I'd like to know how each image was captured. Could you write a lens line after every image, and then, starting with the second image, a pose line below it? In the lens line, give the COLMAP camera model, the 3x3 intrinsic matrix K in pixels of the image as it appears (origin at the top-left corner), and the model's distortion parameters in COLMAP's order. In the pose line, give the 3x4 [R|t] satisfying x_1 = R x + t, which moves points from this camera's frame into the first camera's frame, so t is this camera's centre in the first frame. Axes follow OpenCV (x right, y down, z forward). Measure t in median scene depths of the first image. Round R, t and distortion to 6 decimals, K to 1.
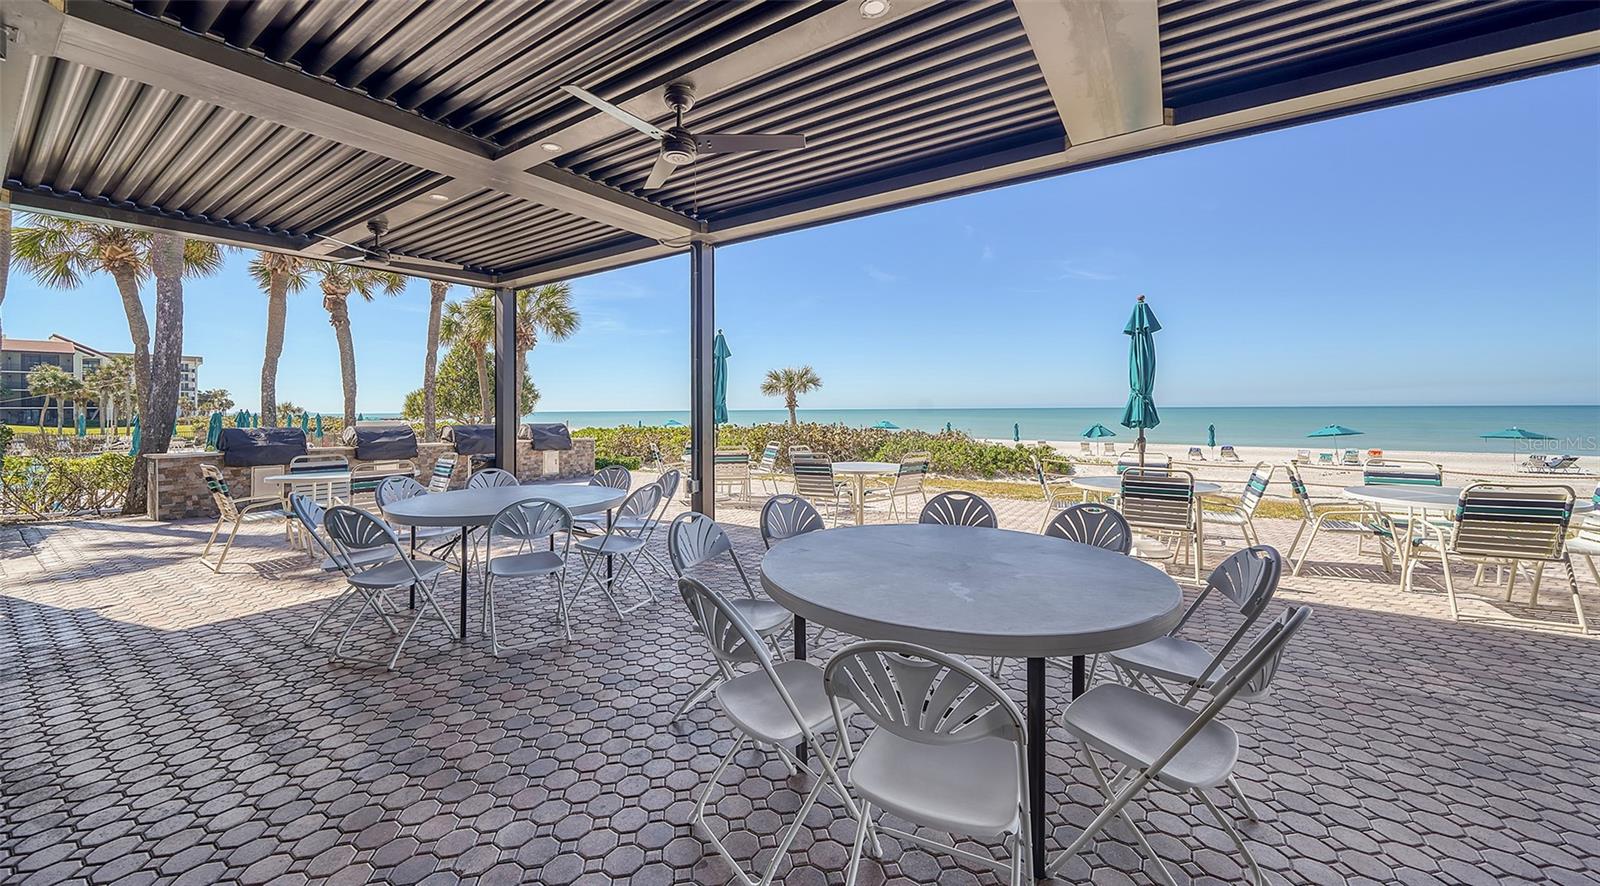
lens RADIAL K [[564.8, 0, 804.0], [0, 564.8, 448.9], [0, 0, 1]] dist [-0.001237, -0.000779]
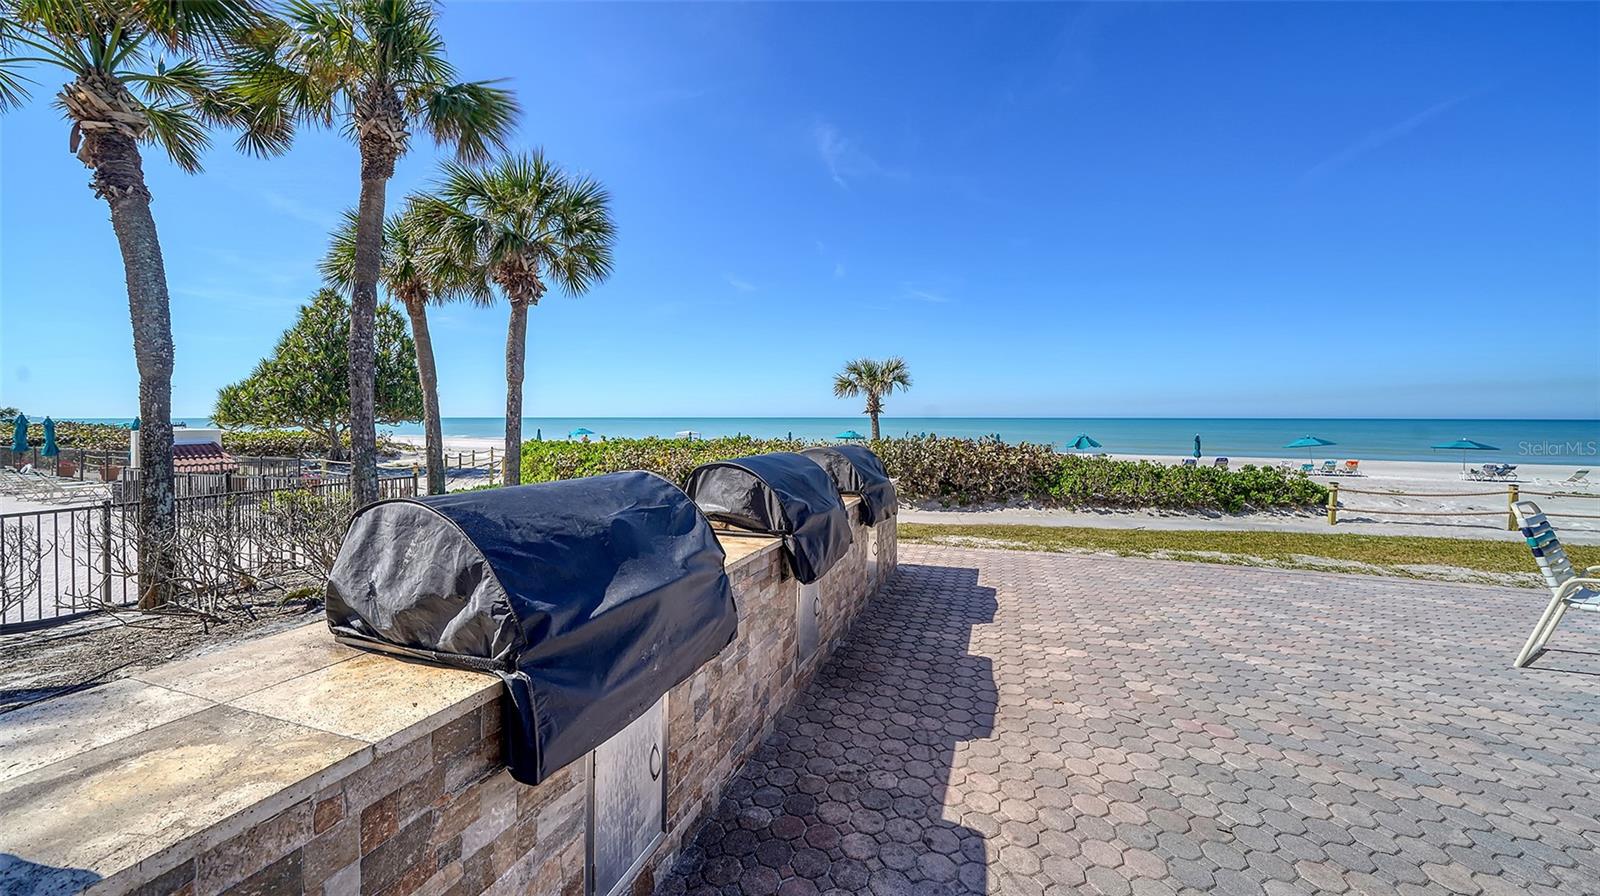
lens RADIAL K [[564.8, 0, 801.4], [0, 564.8, 455.1], [0, 0, 1]] dist [-0.001237, -0.000779]
pose [[0.975871, -0.007036, 0.218233, -0.271208], [0.007818, 0.999966, -0.002721, -0.018884], [-0.218206, 0.004361, 0.975893, 0.311436]]
